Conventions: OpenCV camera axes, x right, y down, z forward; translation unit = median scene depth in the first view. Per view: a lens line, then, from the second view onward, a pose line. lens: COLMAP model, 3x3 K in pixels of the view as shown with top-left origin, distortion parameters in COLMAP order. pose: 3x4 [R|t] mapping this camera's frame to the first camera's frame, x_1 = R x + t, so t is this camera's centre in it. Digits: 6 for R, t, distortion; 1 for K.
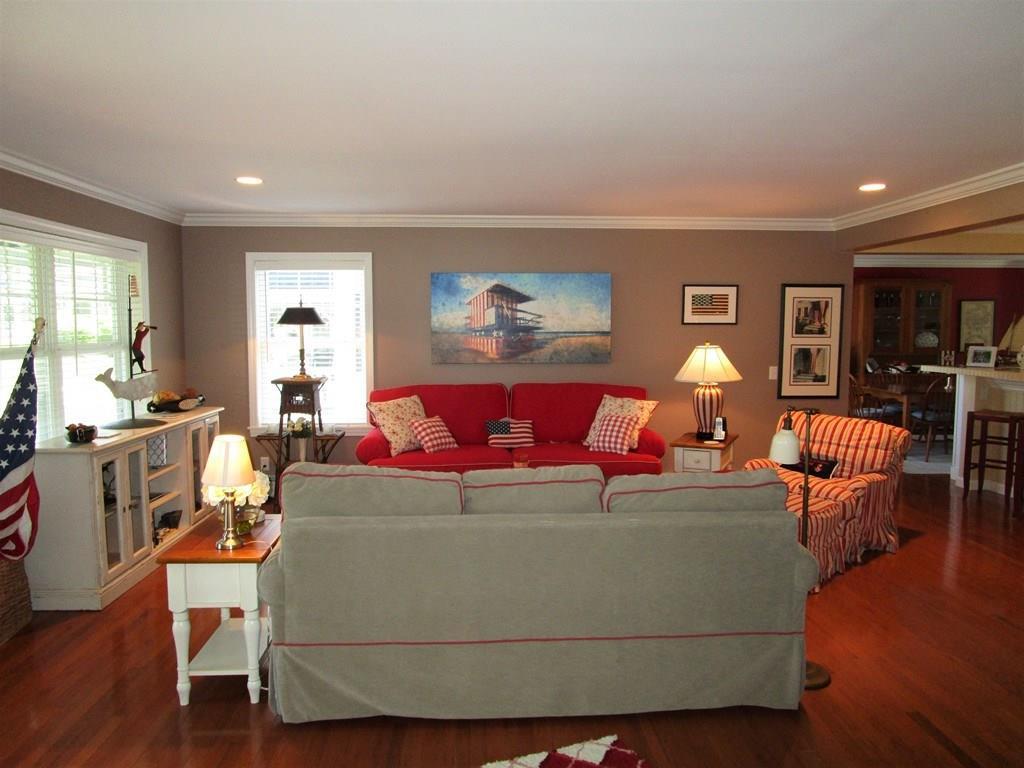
lens RADIAL K [[727.7, 0, 509.8], [0, 727.7, 384.5], [0, 0, 1]] dist [-0.032467, 0.002763]
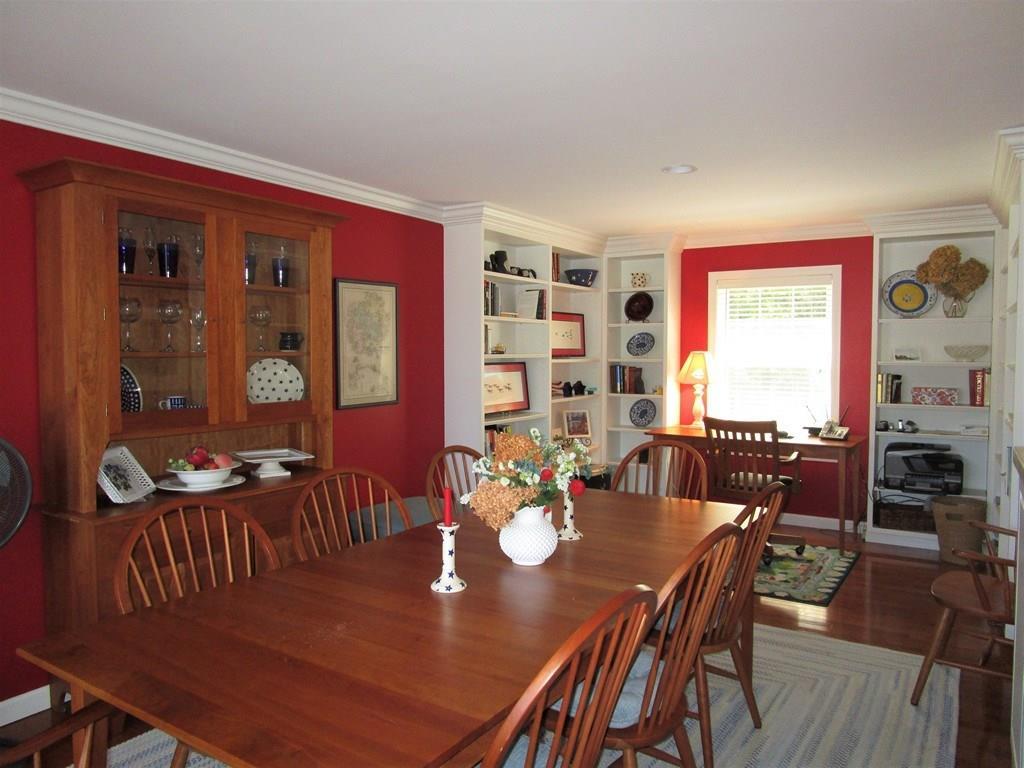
lens RADIAL K [[727.7, 0, 508.0], [0, 727.7, 382.0], [0, 0, 1]] dist [-0.032467, 0.002763]
pose [[0.568421, -0.032459, 0.822097, 0.350046], [0.061975, 0.998072, -0.003444, -0.052761], [-0.820400, 0.052907, 0.569337, 0.700236]]
